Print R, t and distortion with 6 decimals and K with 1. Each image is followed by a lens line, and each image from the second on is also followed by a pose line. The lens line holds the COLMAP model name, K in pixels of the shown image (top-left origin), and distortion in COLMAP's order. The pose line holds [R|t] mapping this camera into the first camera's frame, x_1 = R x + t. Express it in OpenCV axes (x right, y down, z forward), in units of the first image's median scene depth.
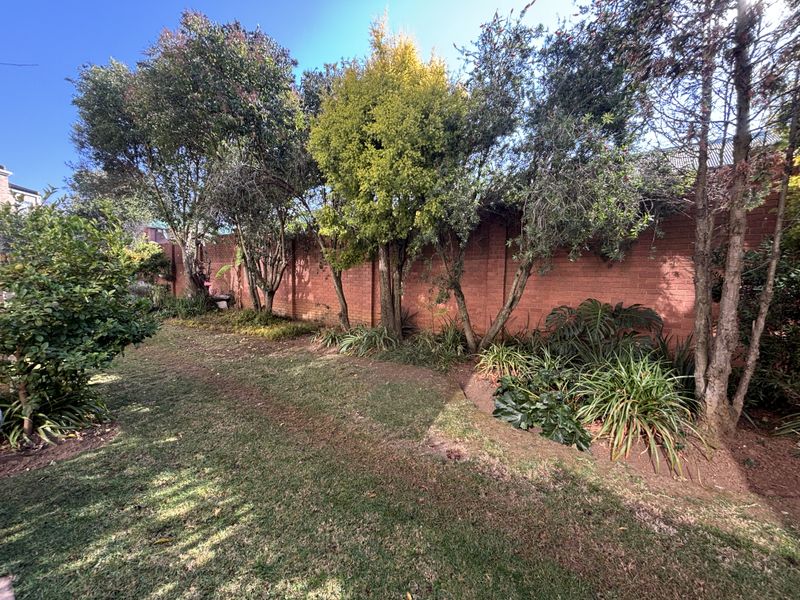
lens RADIAL K [[320.9, 0, 401.8], [0, 320.9, 302.1], [0, 0, 1]] dist [0.000698, -0.000834]
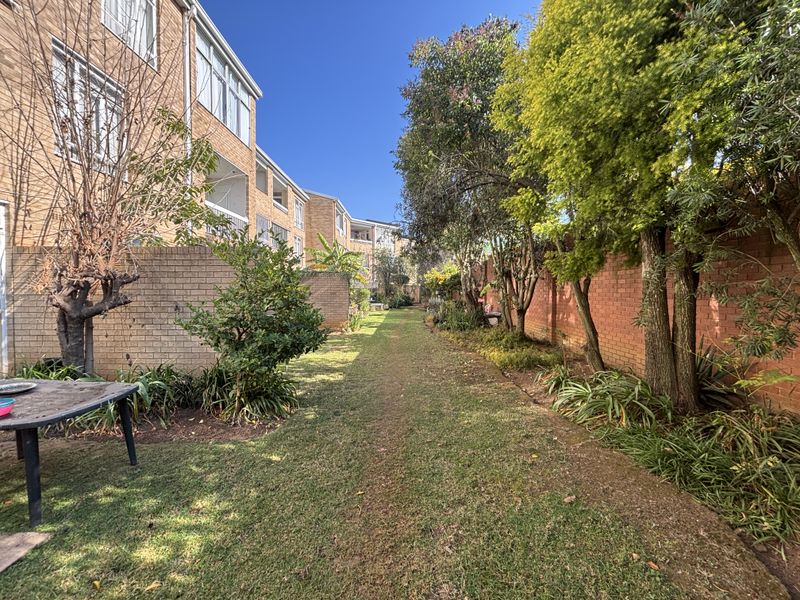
lens RADIAL K [[320.9, 0, 398.7], [0, 320.9, 294.8], [0, 0, 1]] dist [0.000698, -0.000834]
pose [[0.592436, -0.003848, -0.805608, 0.120702], [-0.056625, 0.997316, -0.046405, -0.018556], [0.803625, 0.073110, 0.590628, 0.272963]]
